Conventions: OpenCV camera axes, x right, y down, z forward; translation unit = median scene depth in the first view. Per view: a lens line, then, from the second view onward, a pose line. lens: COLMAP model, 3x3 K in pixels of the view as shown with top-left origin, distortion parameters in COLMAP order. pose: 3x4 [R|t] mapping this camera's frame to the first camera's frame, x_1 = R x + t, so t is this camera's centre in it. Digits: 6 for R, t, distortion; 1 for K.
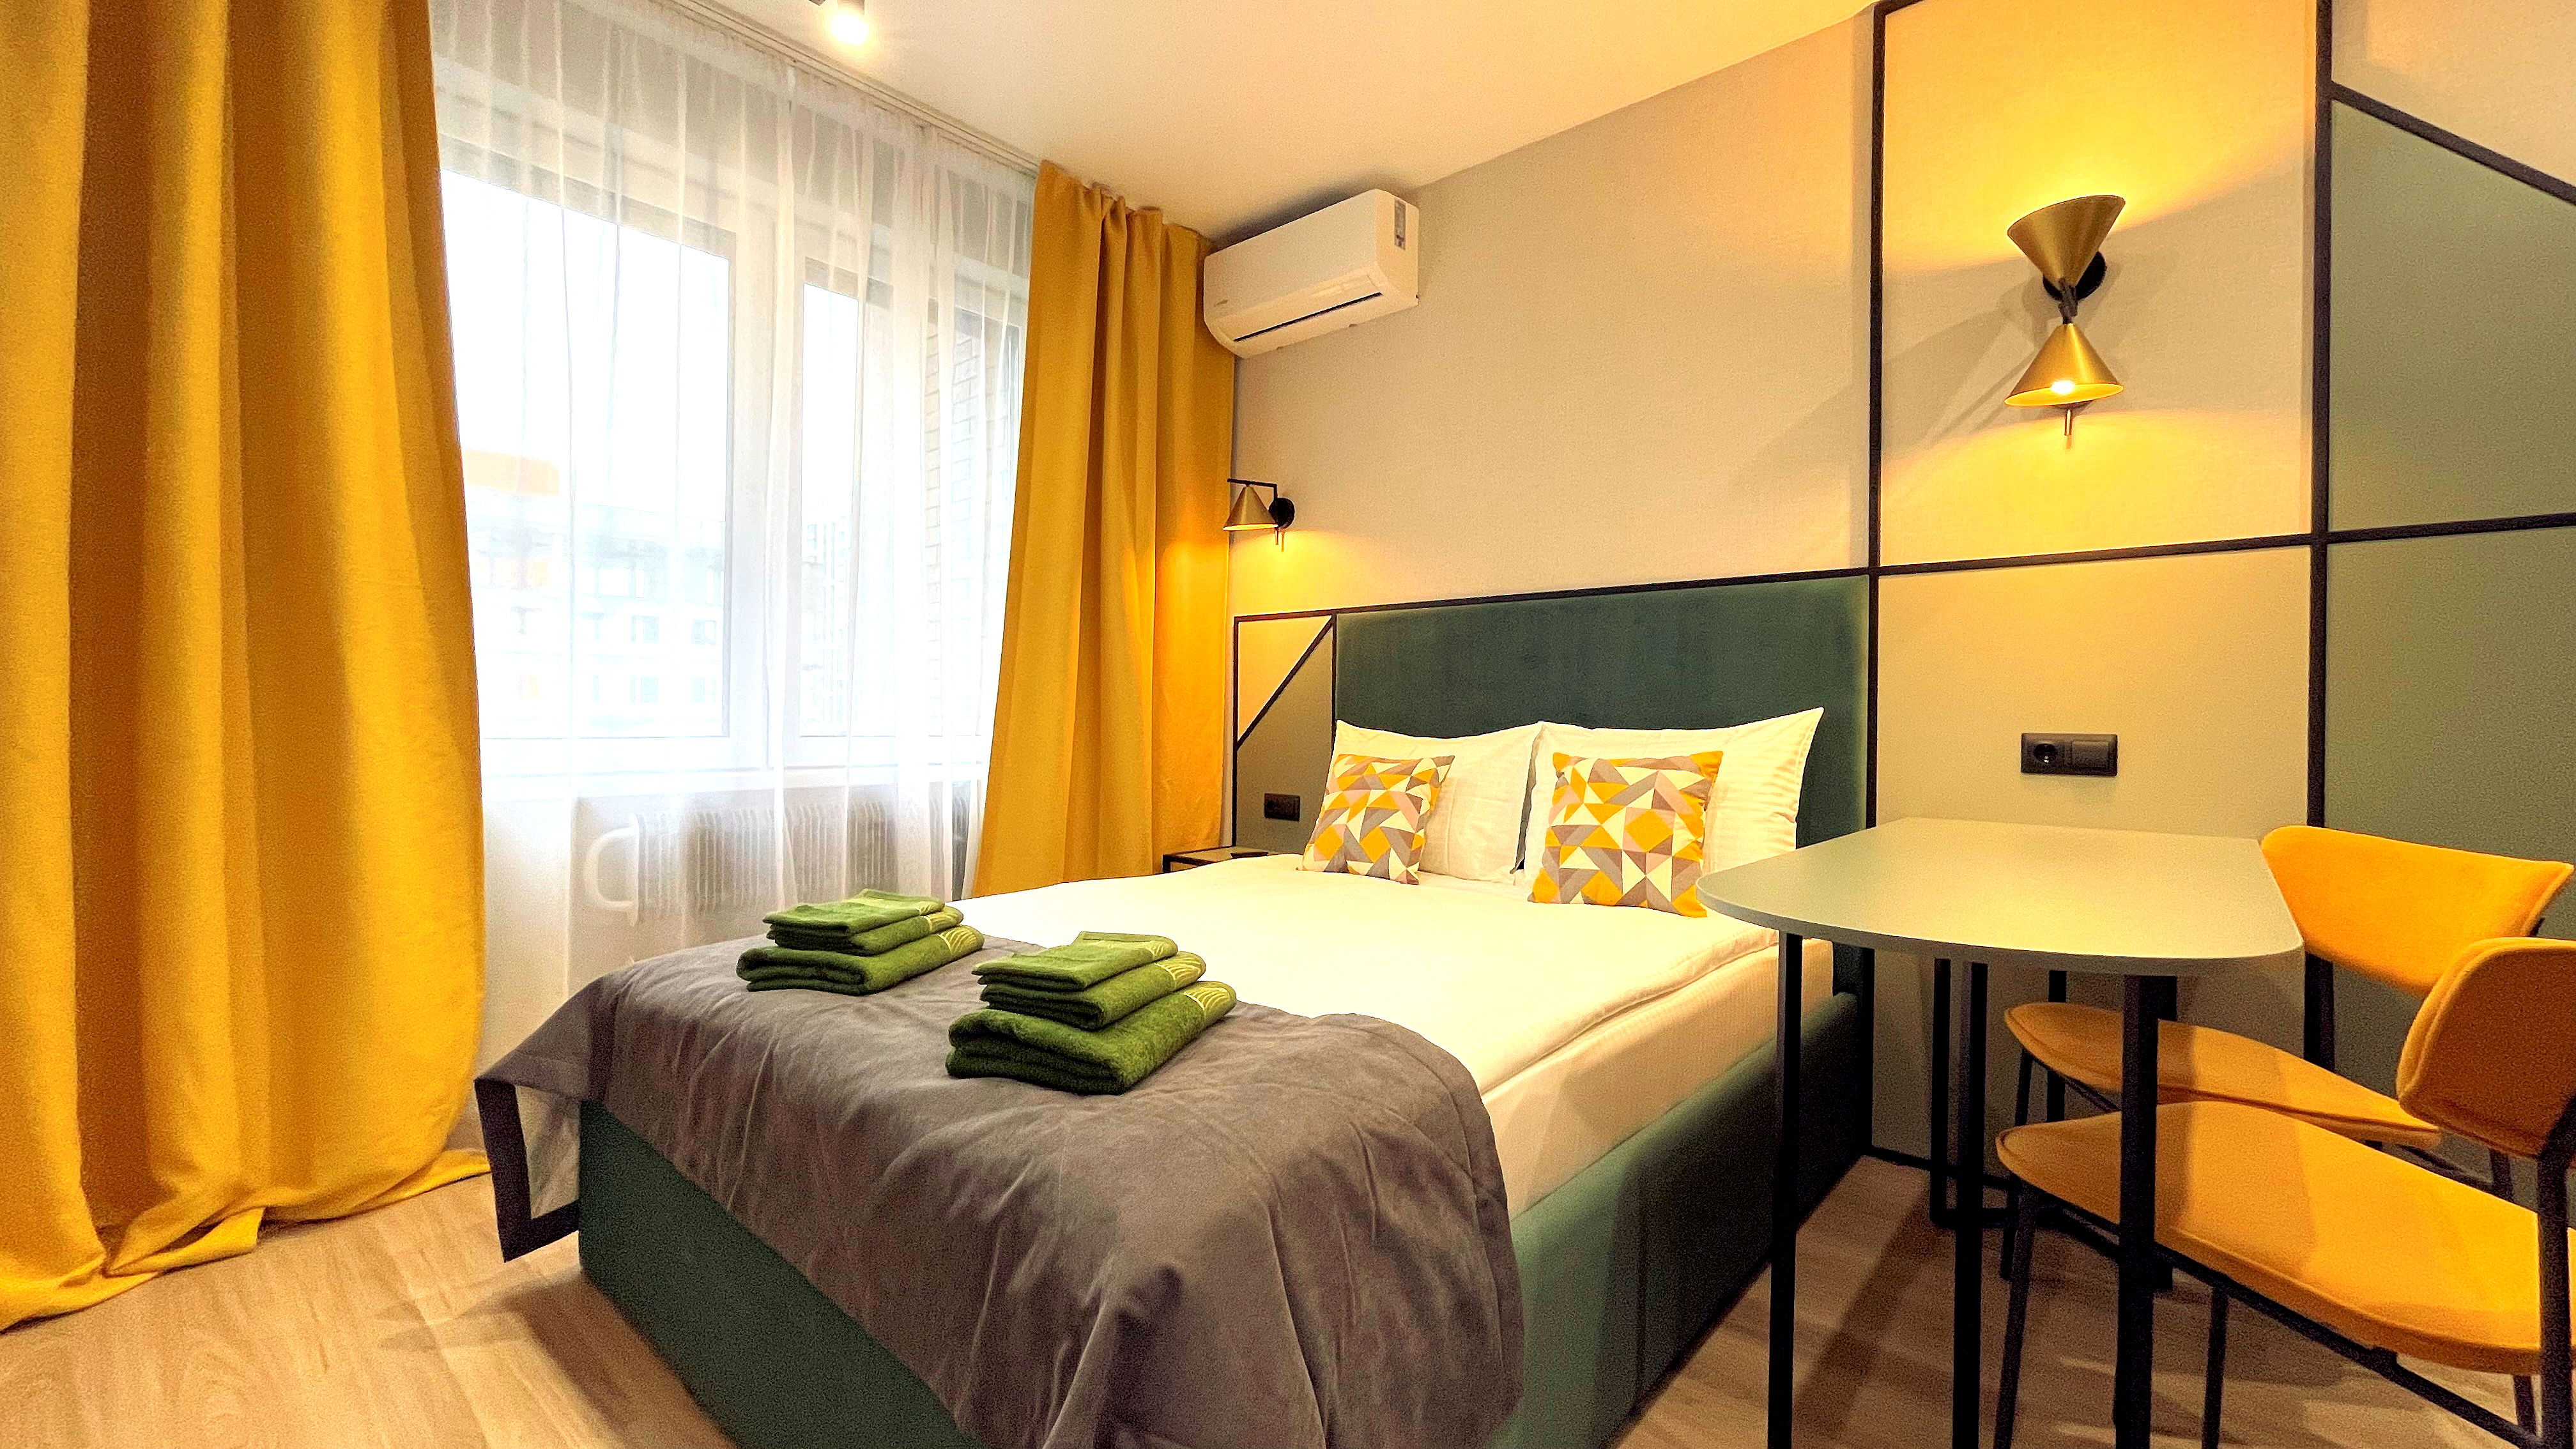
lens RADIAL K [[1047.6, 0, 1288.0], [0, 1047.6, 724.5], [0, 0, 1]] dist [-0.000328, -0.000048]
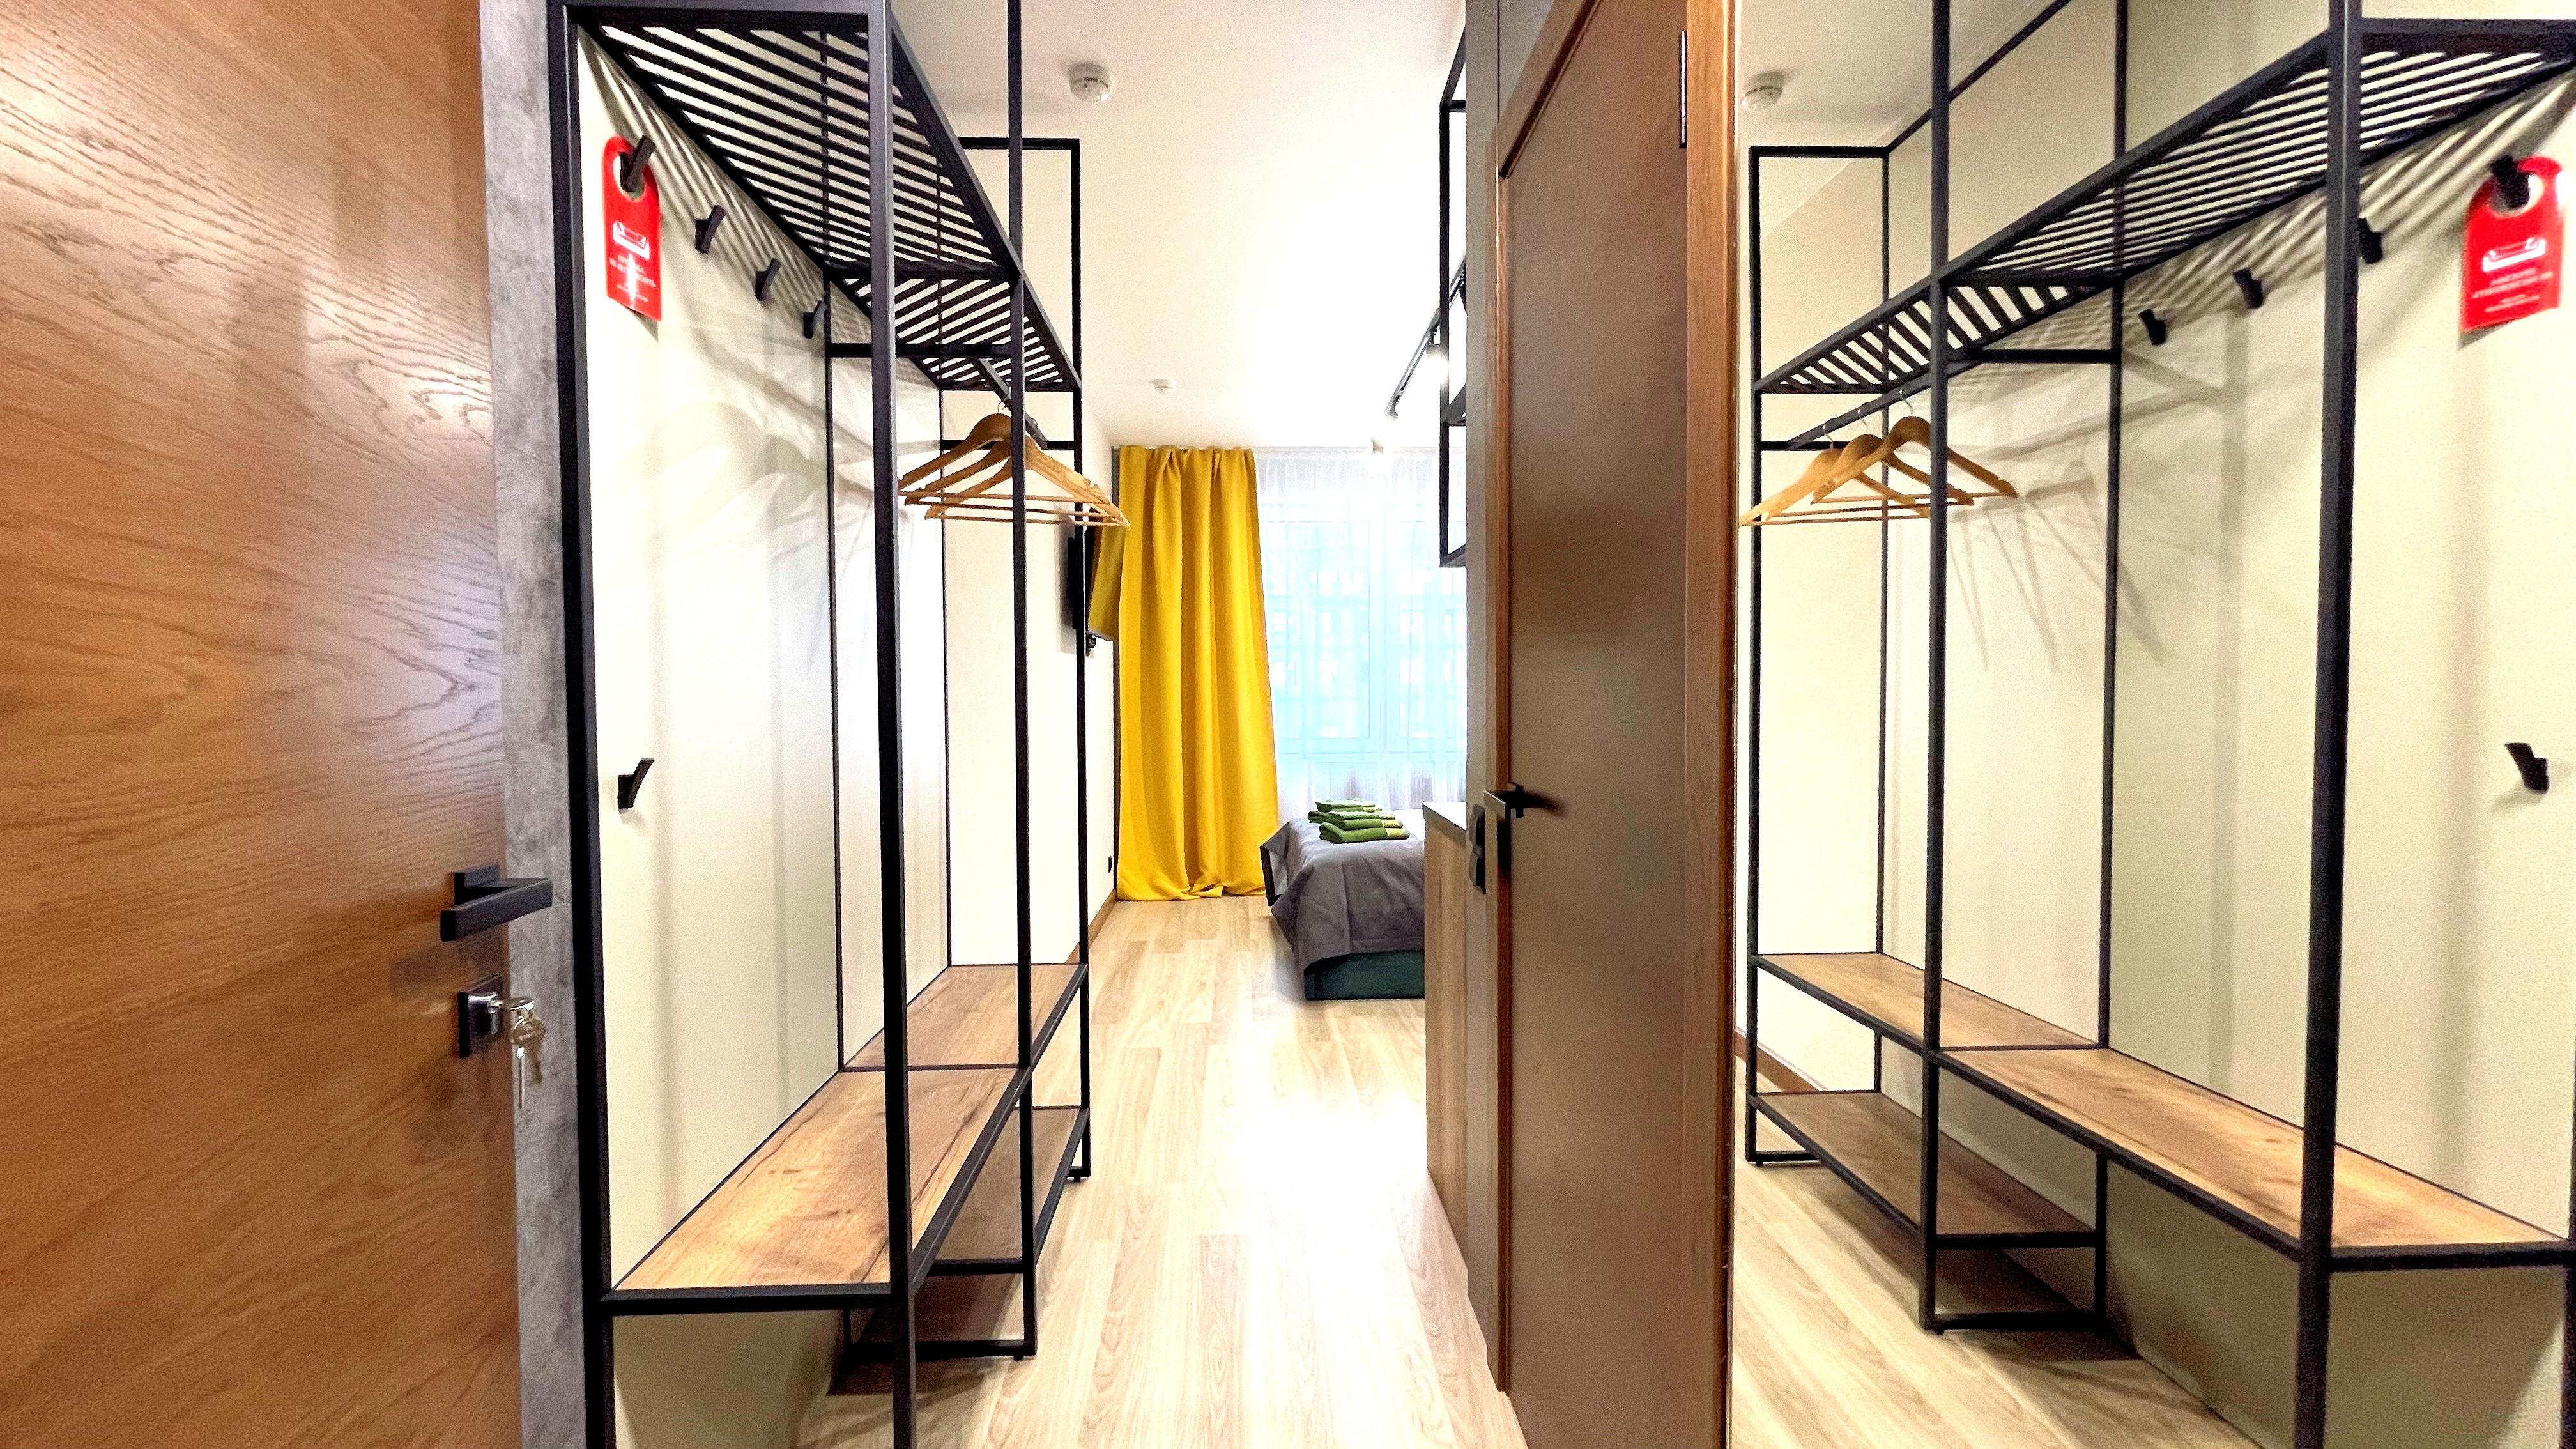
lens RADIAL K [[1047.6, 0, 1288.0], [0, 1047.6, 724.5], [0, 0, 1]] dist [-0.000328, -0.000048]
pose [[0.694793, 0.009552, -0.719147, 1.608820], [0.010594, 0.999667, 0.023513, -0.117092], [0.719132, -0.023955, 0.694460, -1.179973]]
